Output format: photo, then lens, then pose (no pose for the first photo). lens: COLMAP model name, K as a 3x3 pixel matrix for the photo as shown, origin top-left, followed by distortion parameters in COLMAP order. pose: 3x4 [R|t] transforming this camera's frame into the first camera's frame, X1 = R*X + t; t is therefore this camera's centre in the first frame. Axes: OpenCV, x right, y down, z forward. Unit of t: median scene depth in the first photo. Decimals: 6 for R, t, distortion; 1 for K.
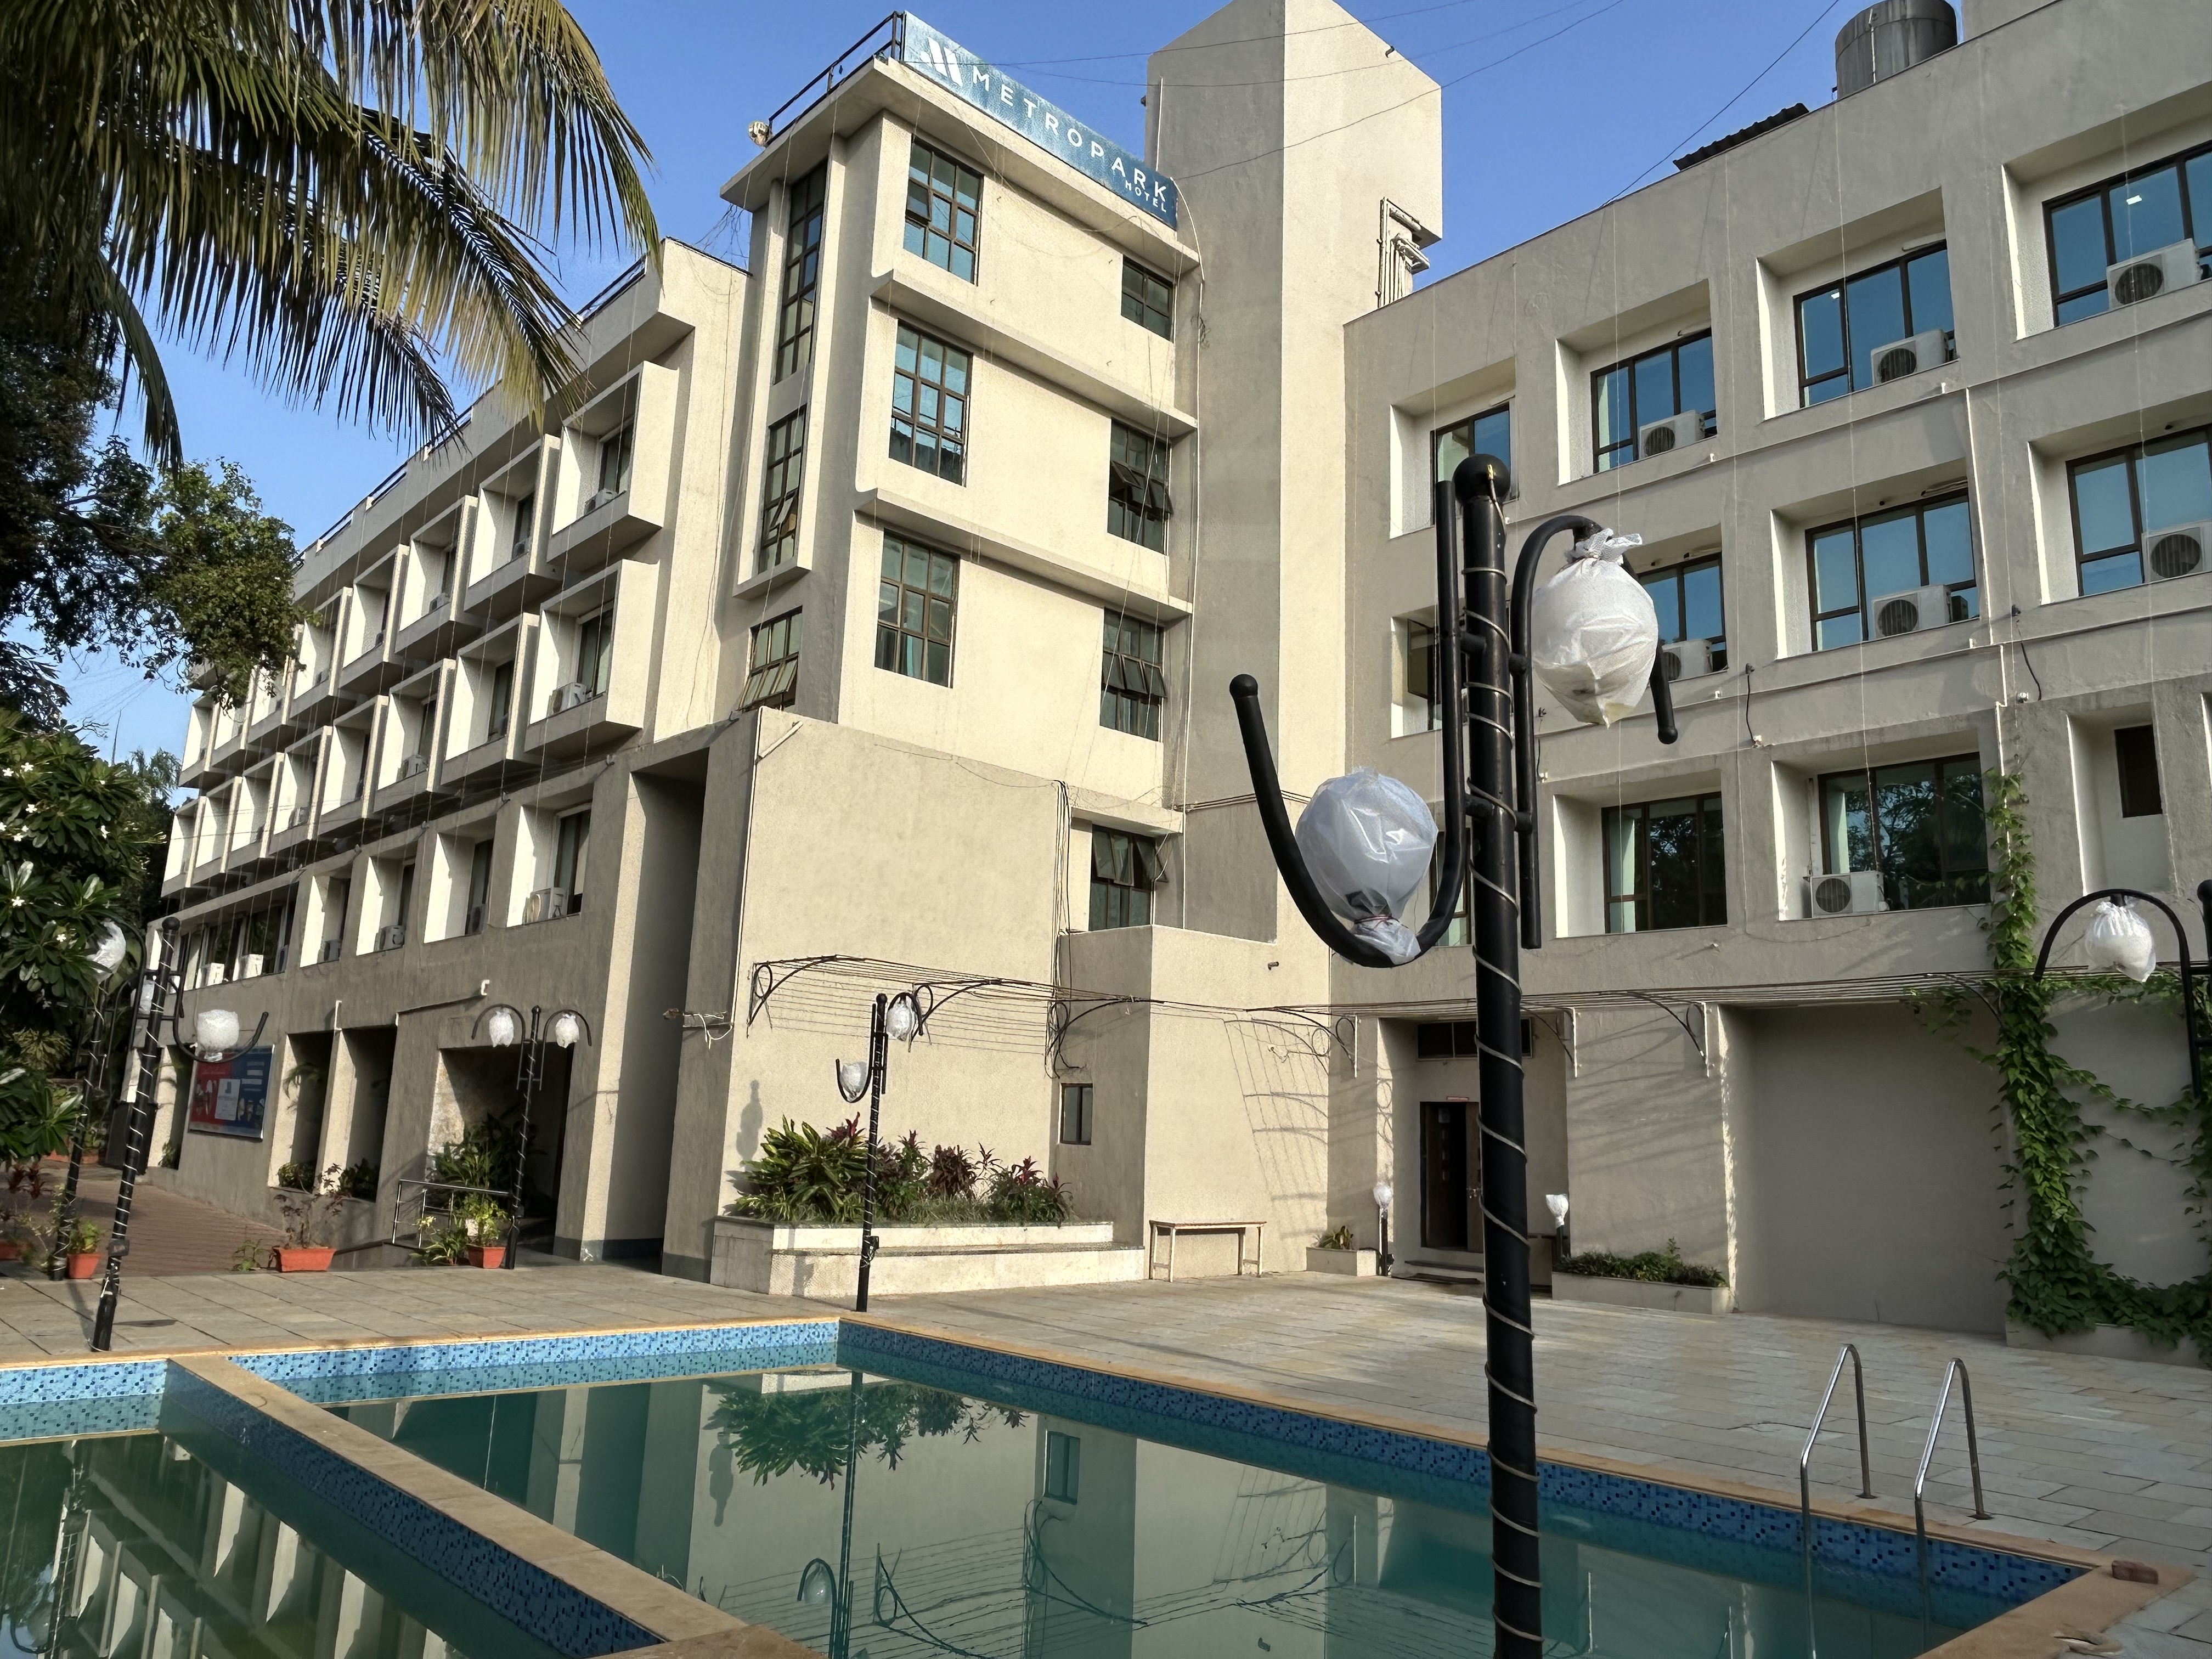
lens RADIAL K [[1525.4, 0, 1104.4], [0, 1525.4, 831.1], [0, 0, 1]] dist [-0.001748, -0.001866]
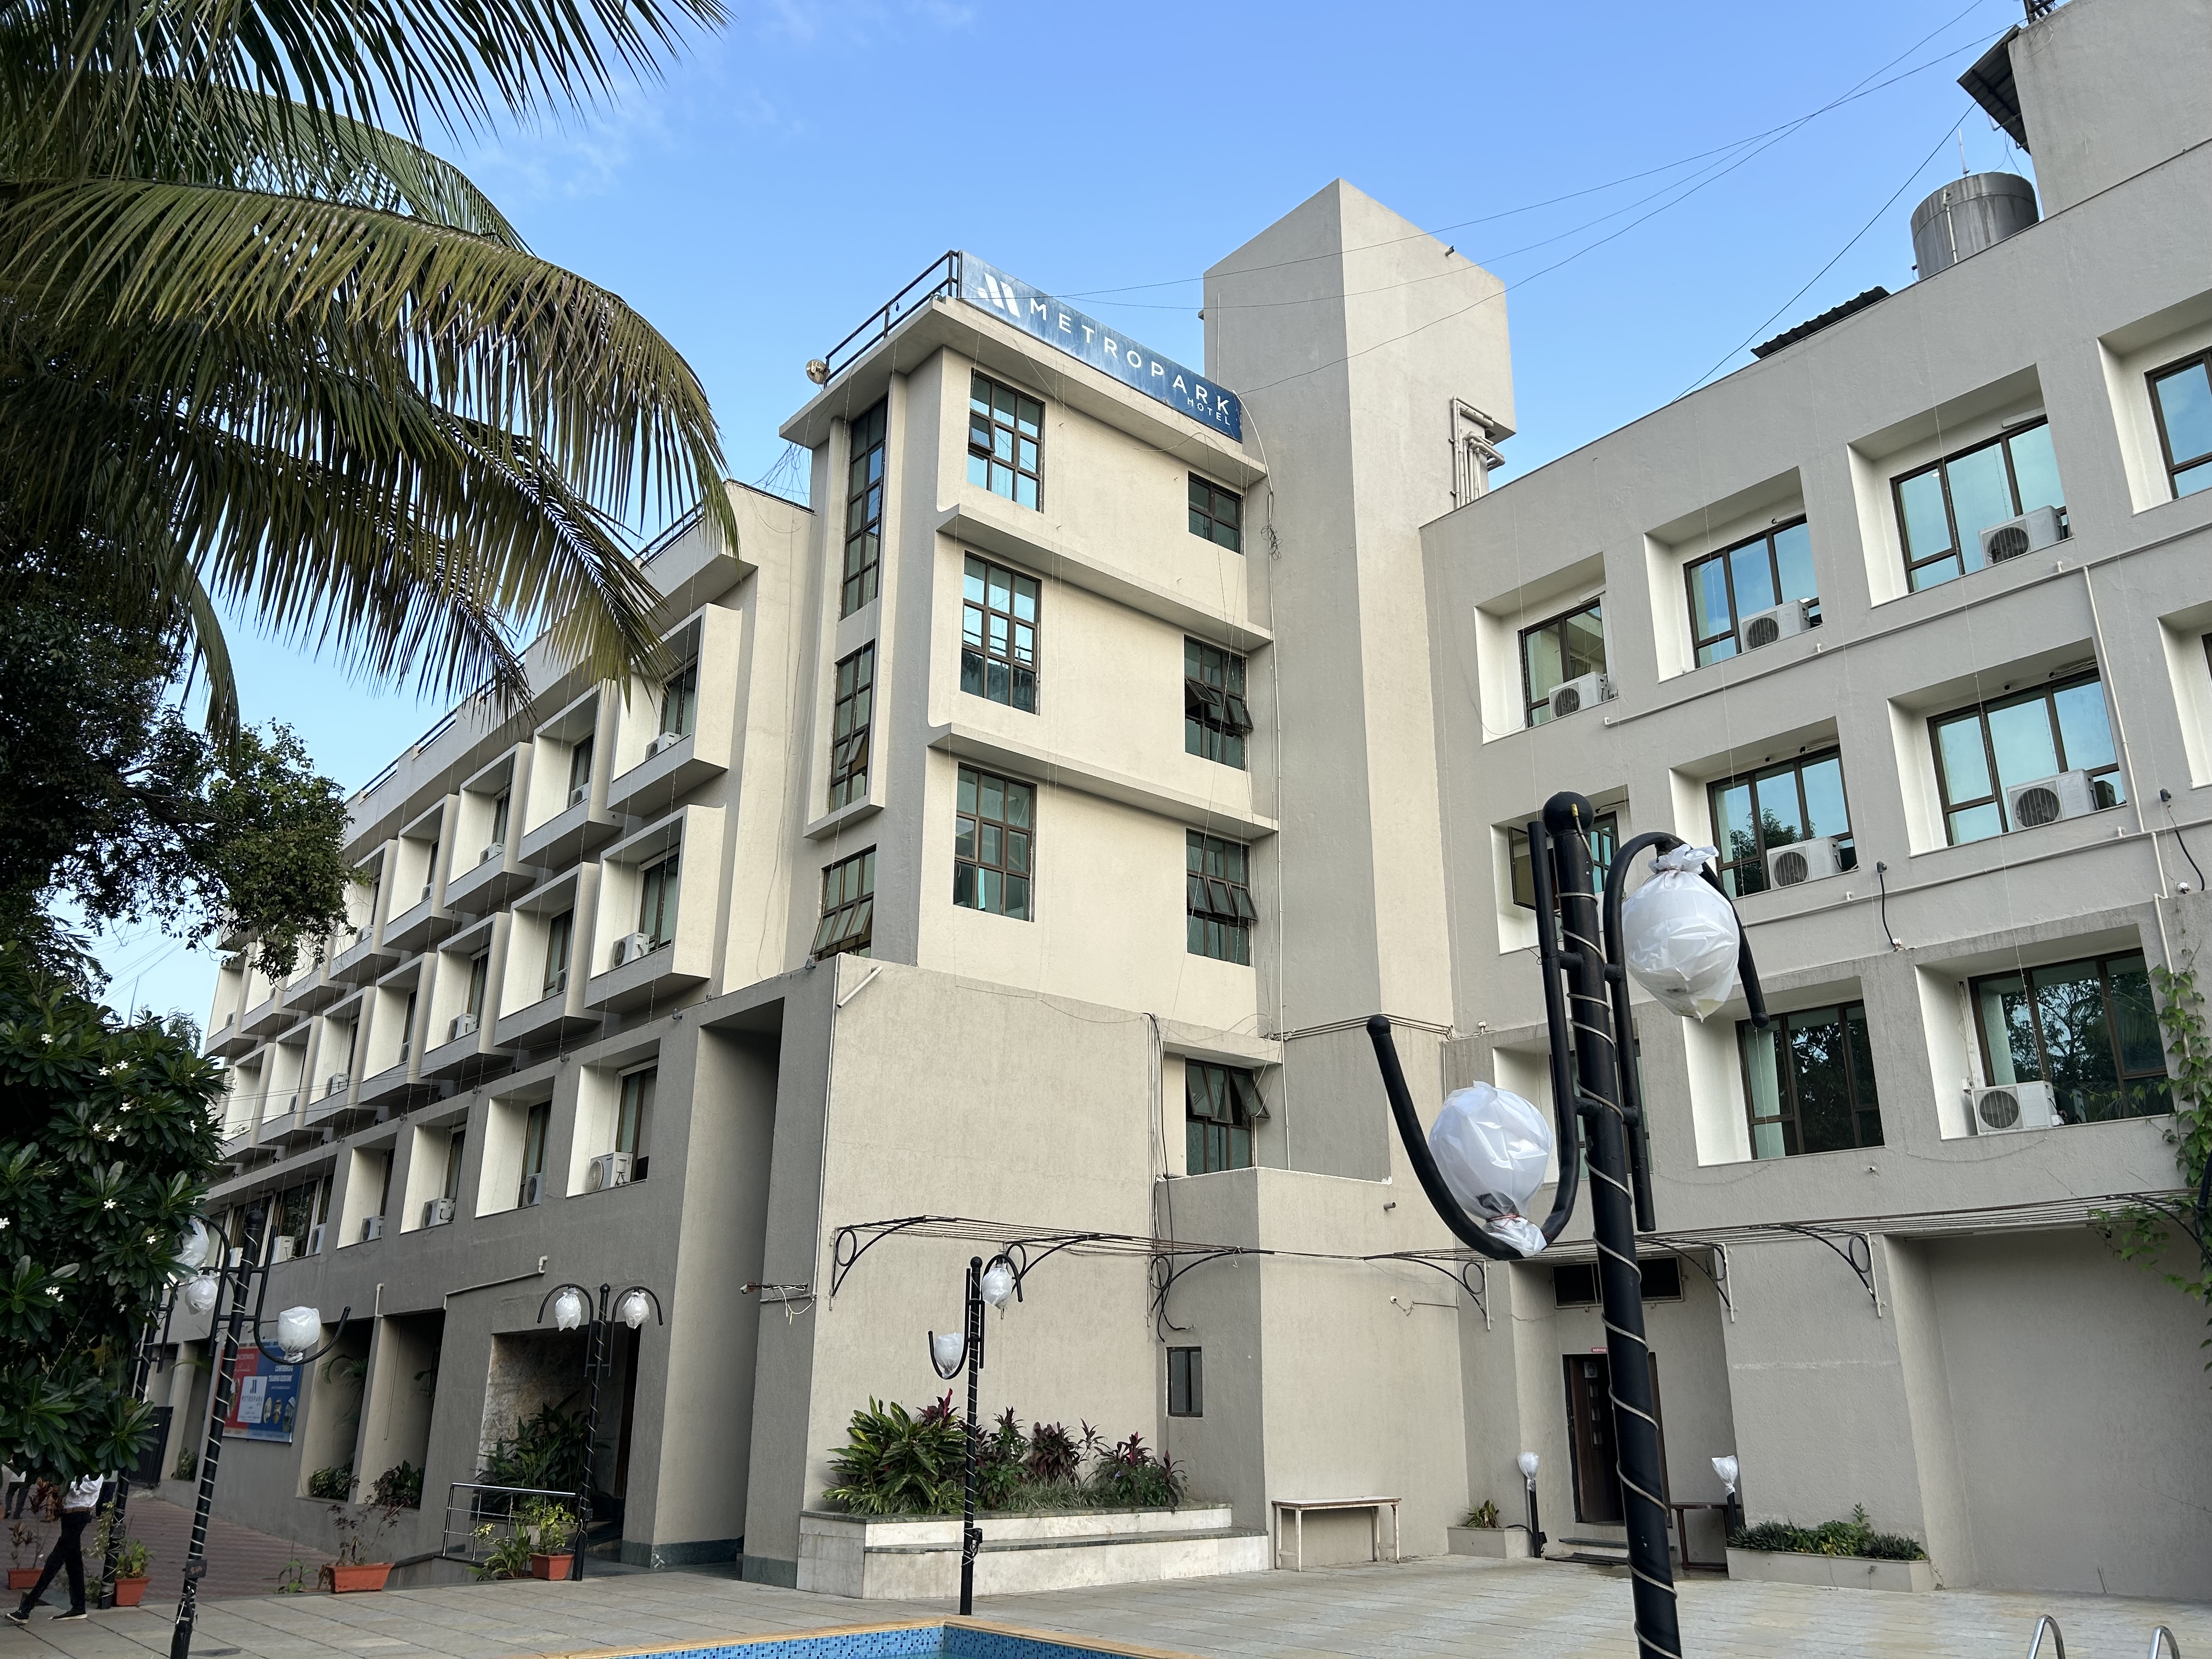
lens RADIAL K [[1660.4, 0, 1119.9], [0, 1660.4, 840.4], [0, 0, 1]] dist [0.062204, -0.066651]
pose [[0.998296, -0.047093, -0.034463, -0.007186], [0.042355, 0.990971, -0.127212, -0.010194], [0.040142, 0.125536, 0.991277, -0.038627]]
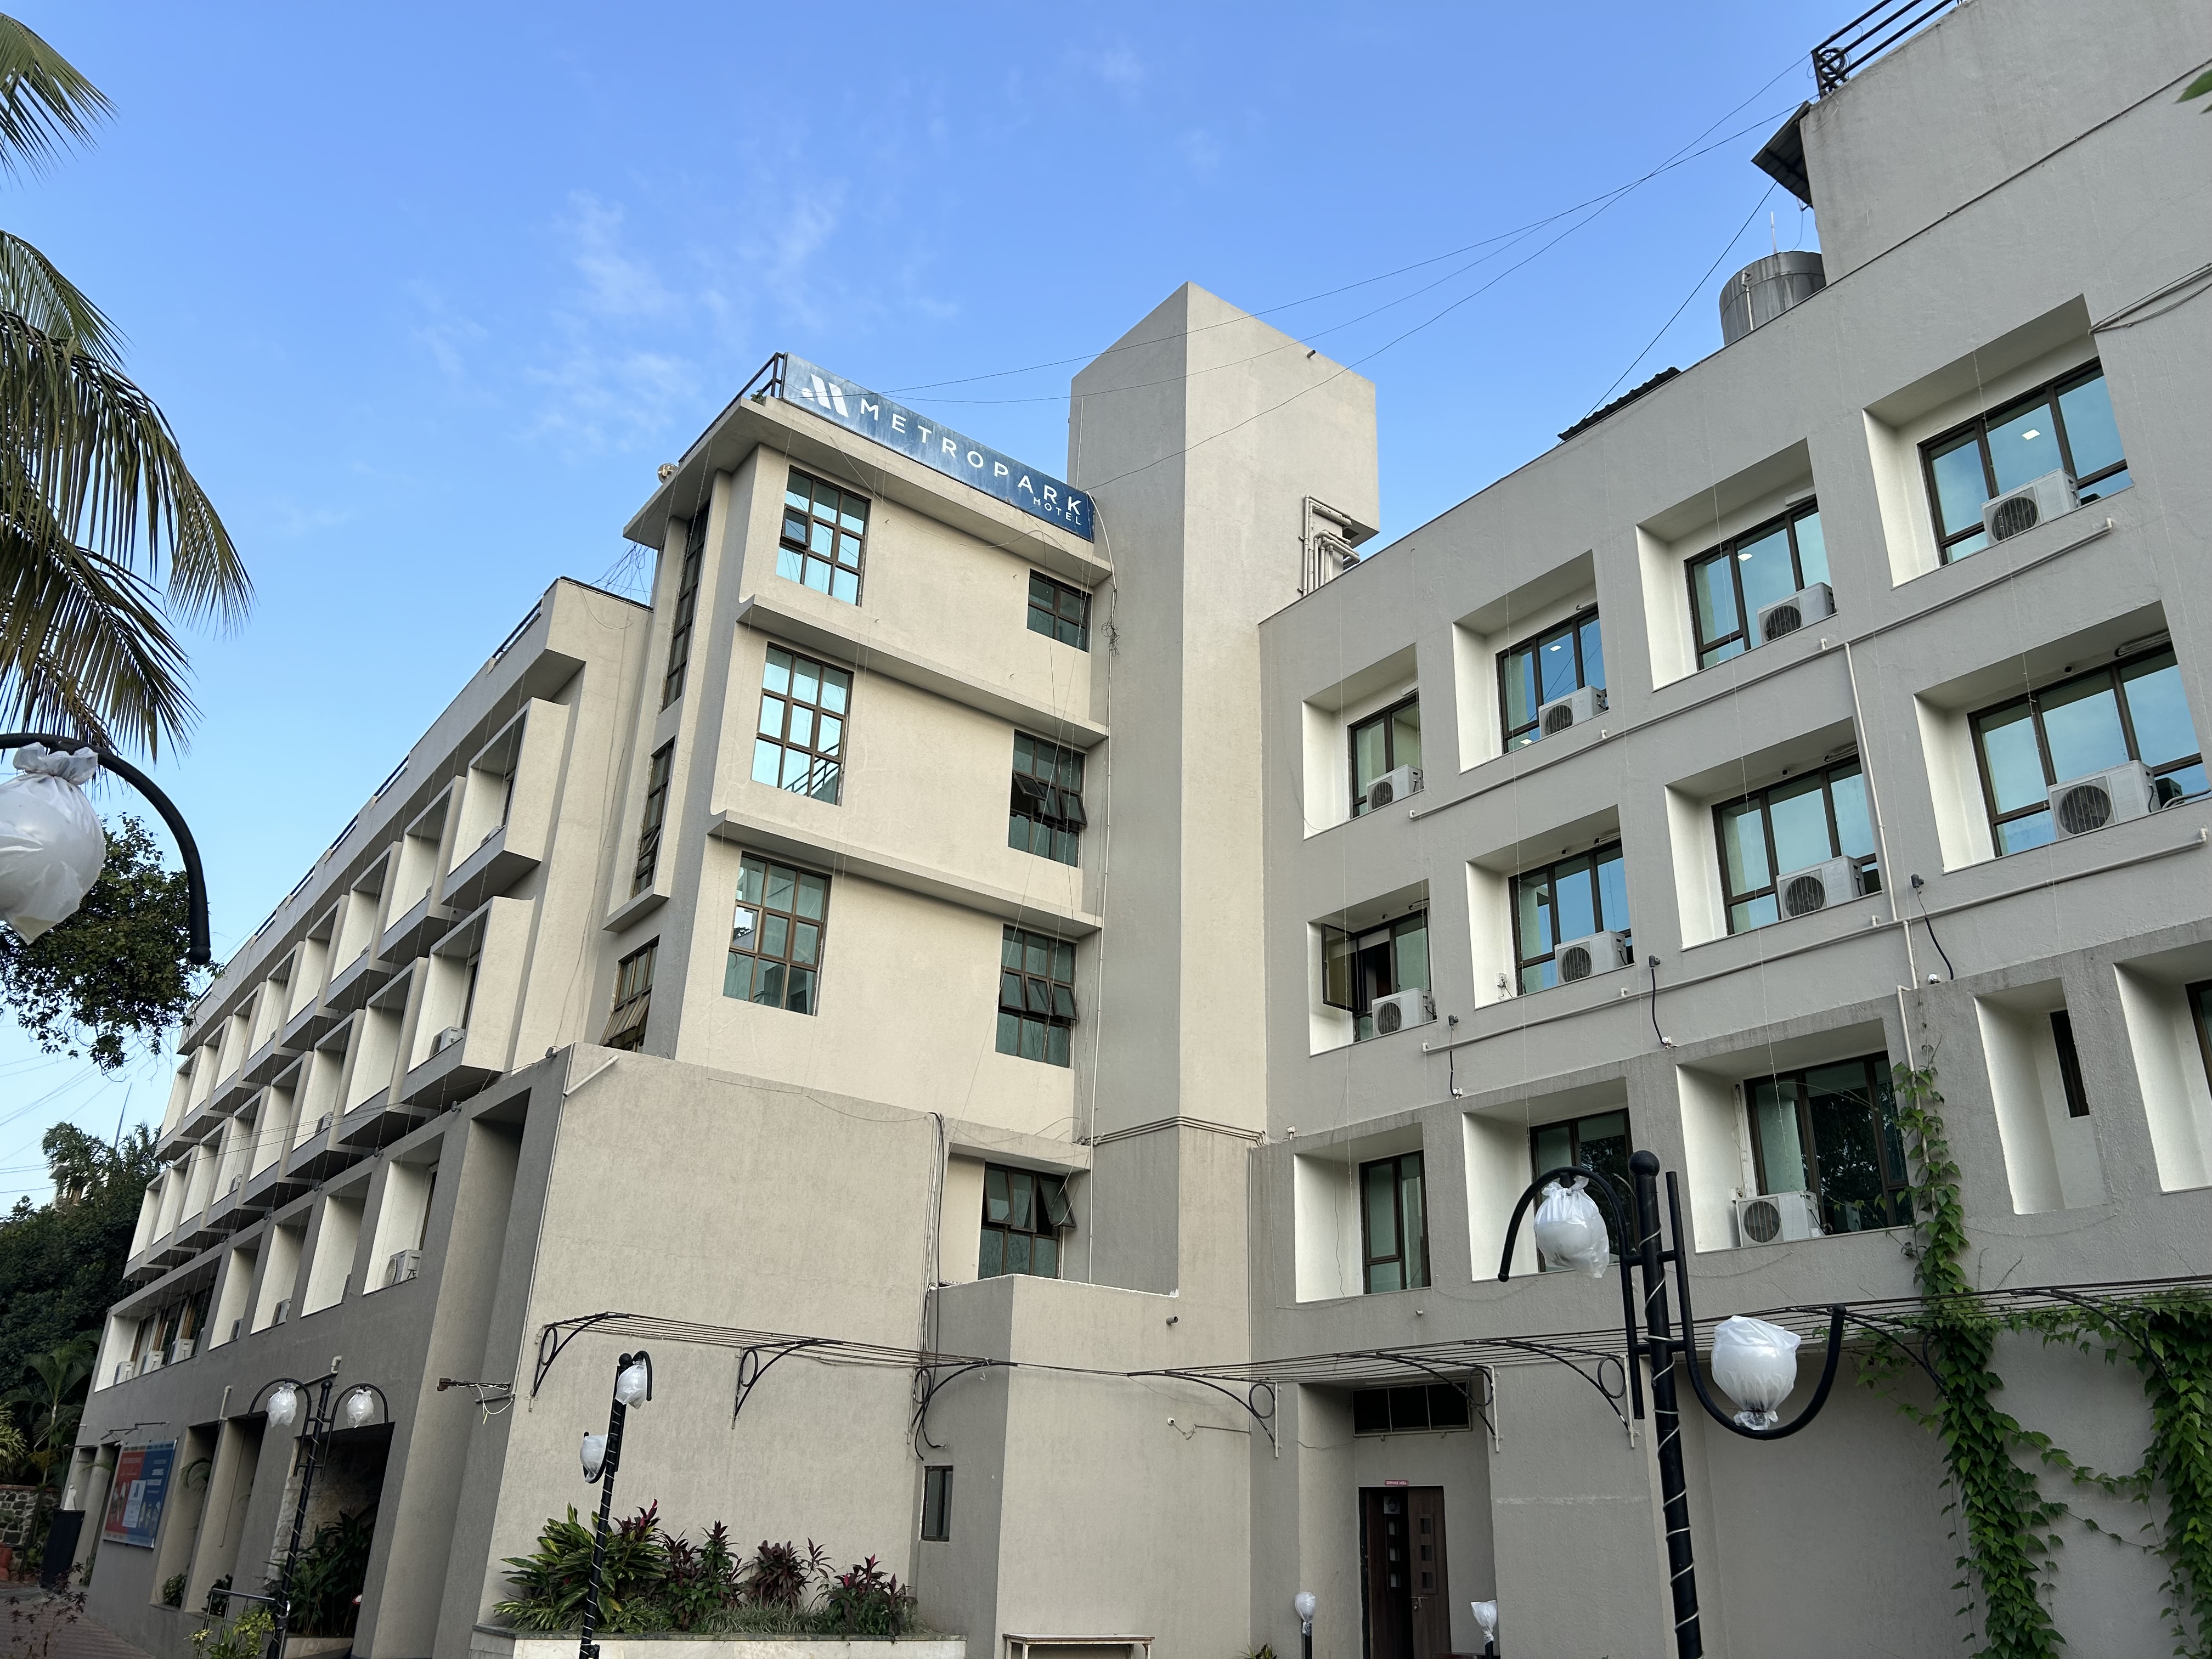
lens RADIAL K [[1660.4, 0, 1091.8], [0, 1660.4, 842.3], [0, 0, 1]] dist [0.062204, -0.066651]
pose [[0.993677, -0.046050, -0.102402, 0.182187], [0.024068, 0.978185, -0.206338, 0.016840], [0.109670, 0.202569, 0.973108, 0.005492]]
